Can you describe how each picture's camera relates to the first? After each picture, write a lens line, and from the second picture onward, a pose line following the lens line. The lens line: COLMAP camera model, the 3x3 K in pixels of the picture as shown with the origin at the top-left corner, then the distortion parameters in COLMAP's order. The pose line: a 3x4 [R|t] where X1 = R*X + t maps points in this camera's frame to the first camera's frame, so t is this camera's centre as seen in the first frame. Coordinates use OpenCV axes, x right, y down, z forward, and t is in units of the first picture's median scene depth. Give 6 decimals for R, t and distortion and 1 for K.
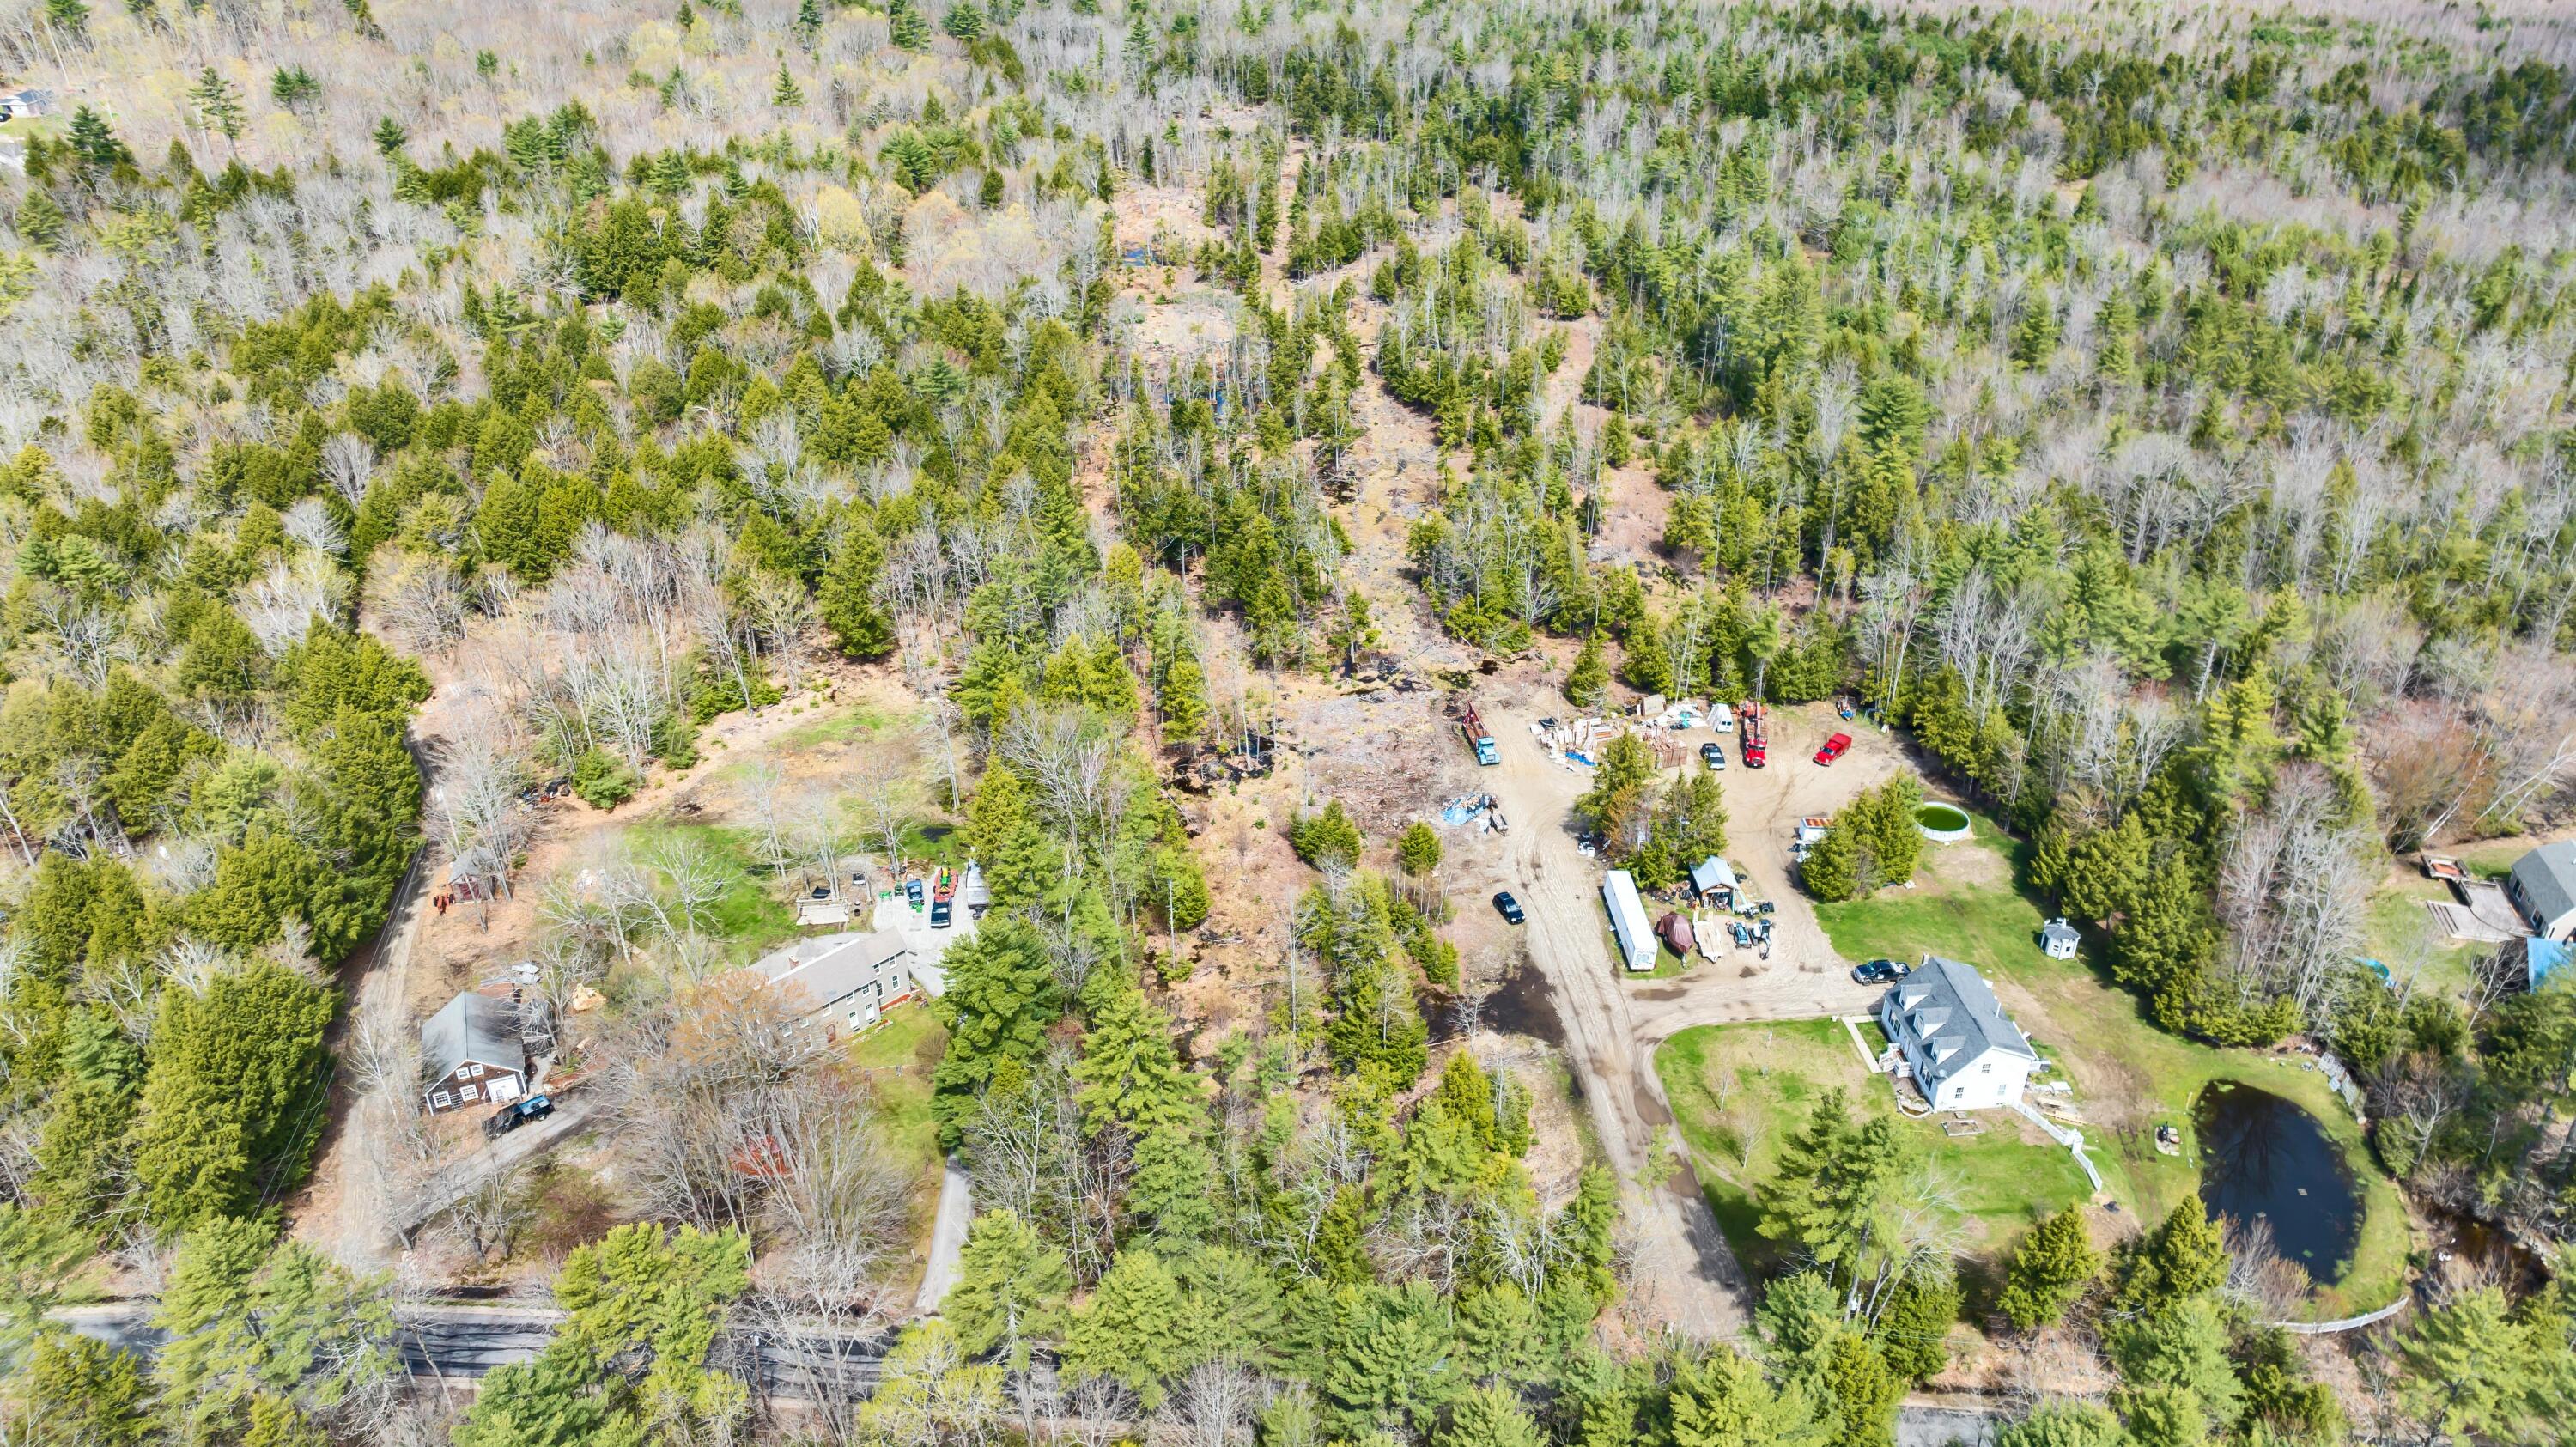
lens RADIAL K [[1806.6, 0, 1288.0], [0, 1806.6, 723.5], [0, 0, 1]] dist [-0.018153, -0.001455]
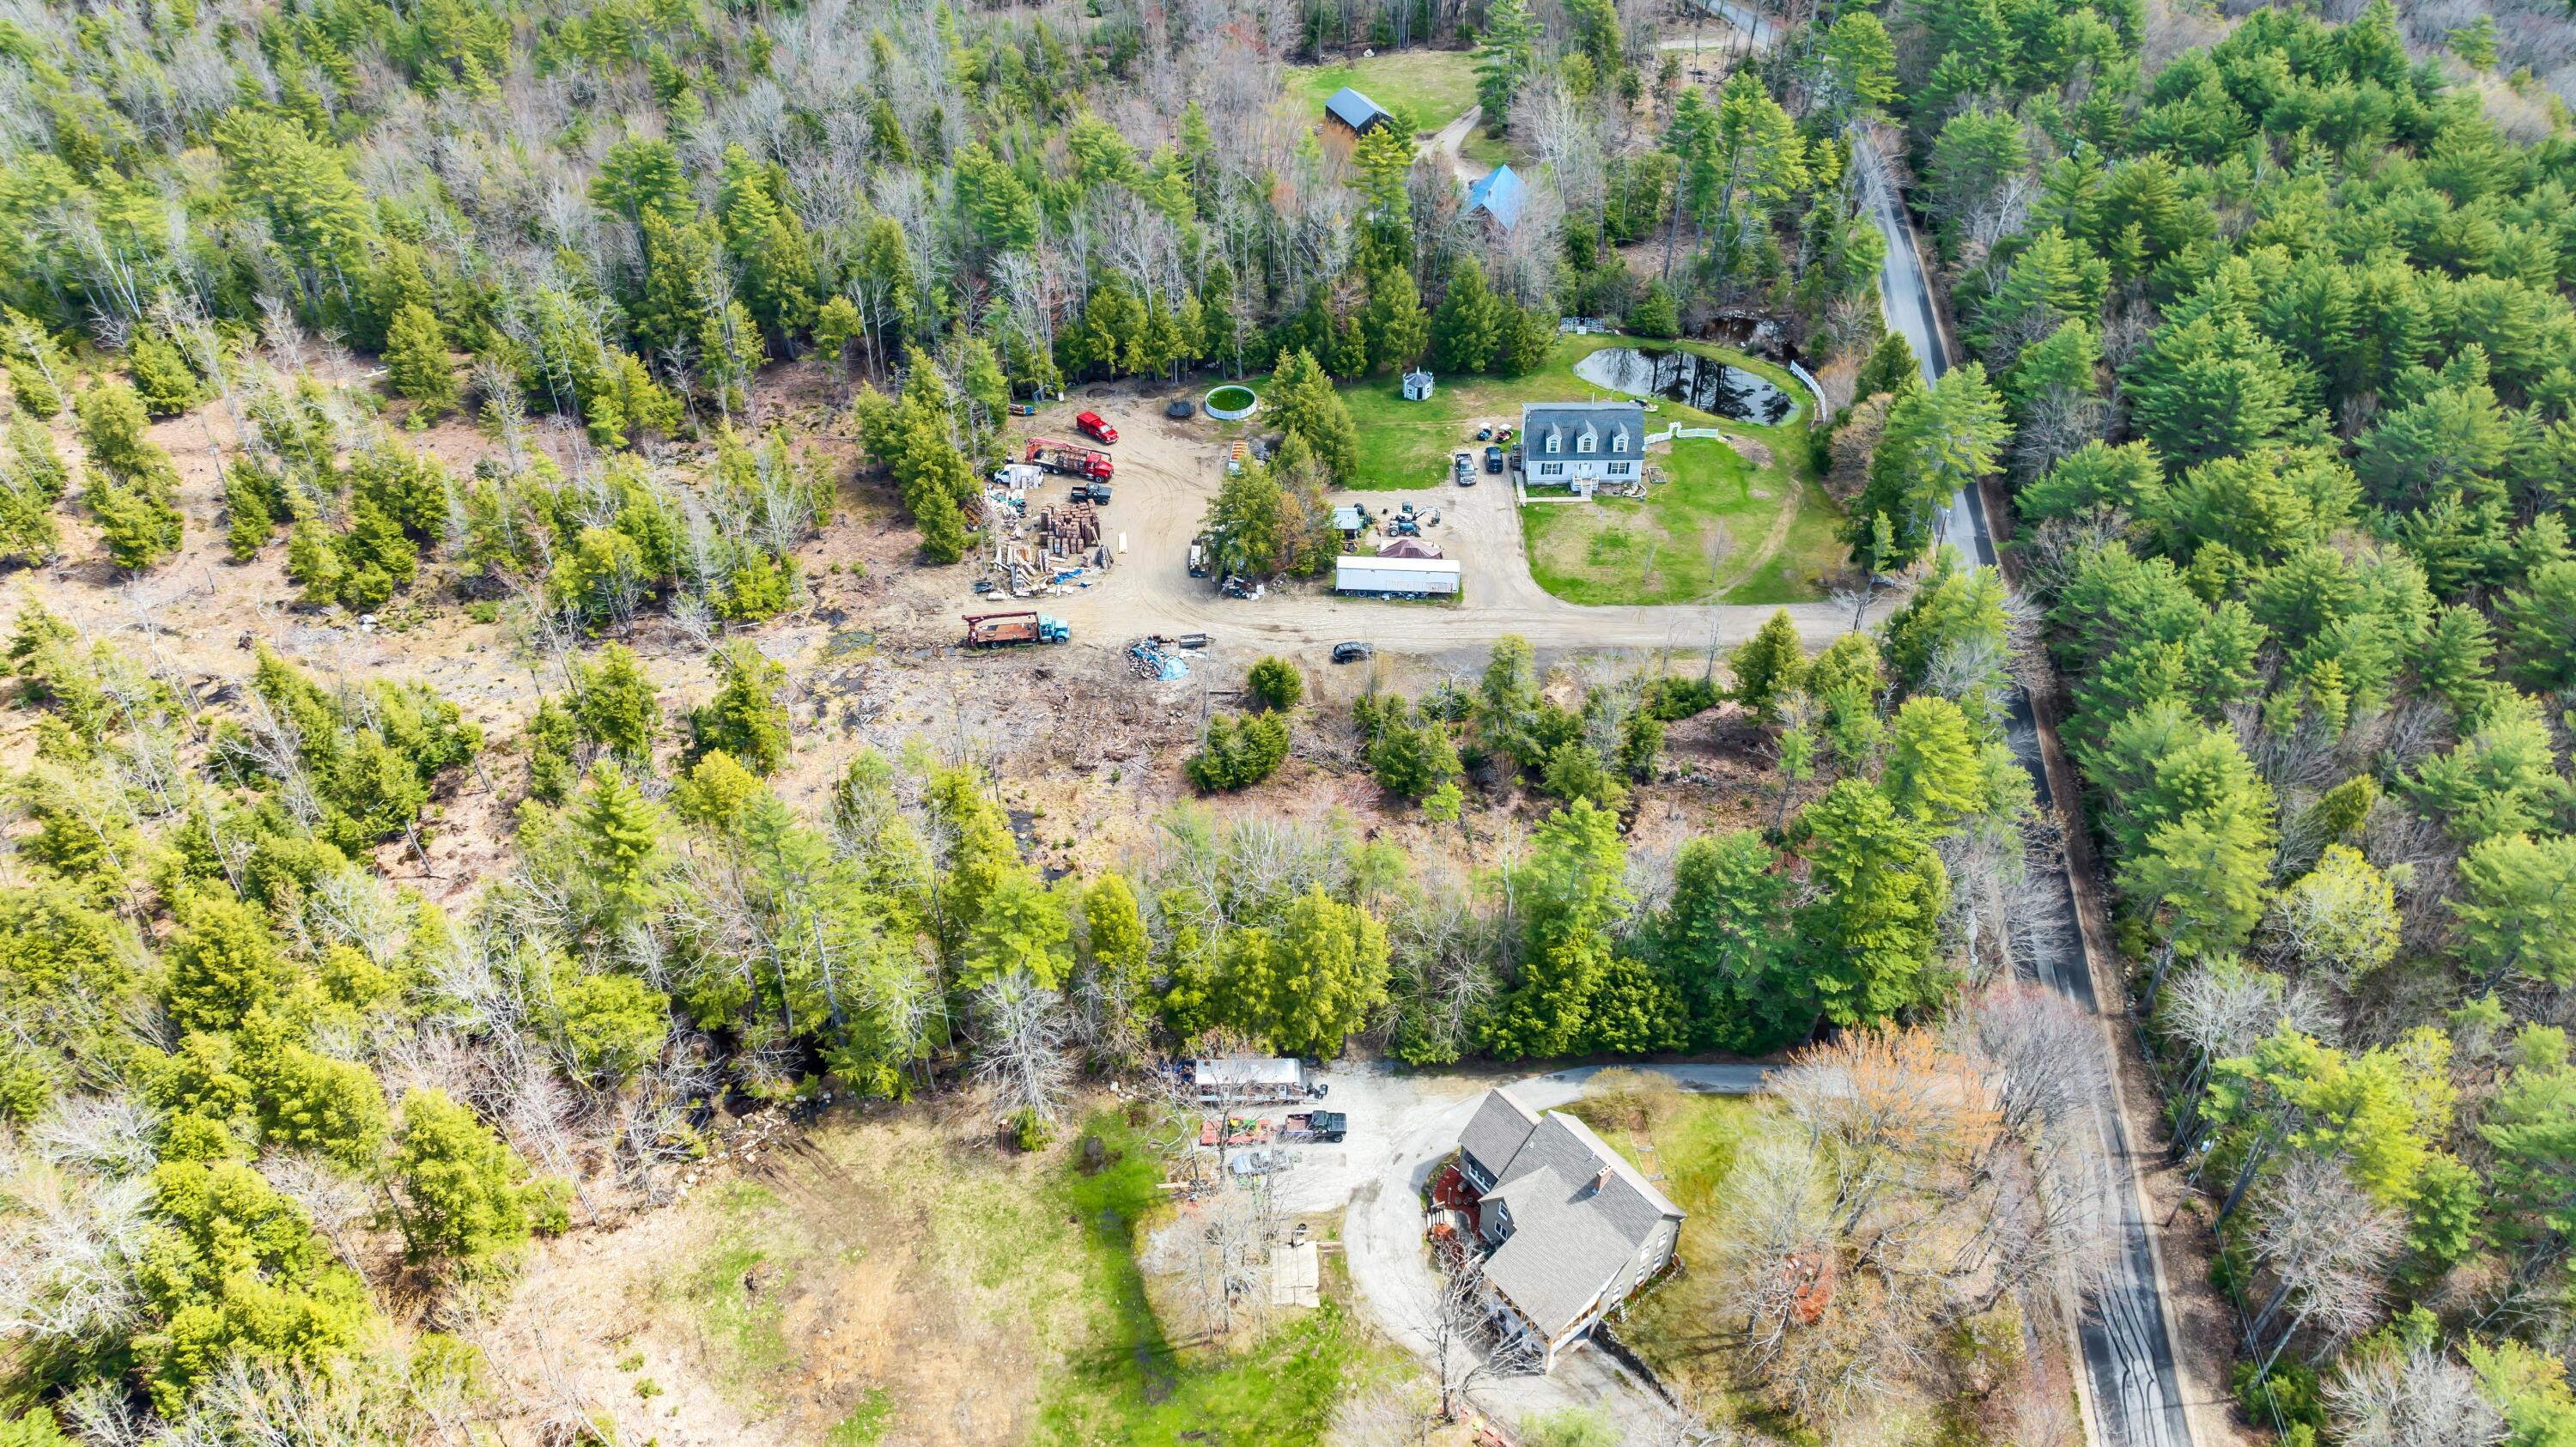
lens RADIAL K [[1806.6, 0, 1288.0], [0, 1806.6, 723.5], [0, 0, 1]] dist [-0.018153, -0.001455]
pose [[0.088729, -0.638355, 0.764611, -0.590476], [0.500999, 0.692070, 0.519654, -0.358630], [-0.860888, 0.336961, 0.381221, 0.617875]]
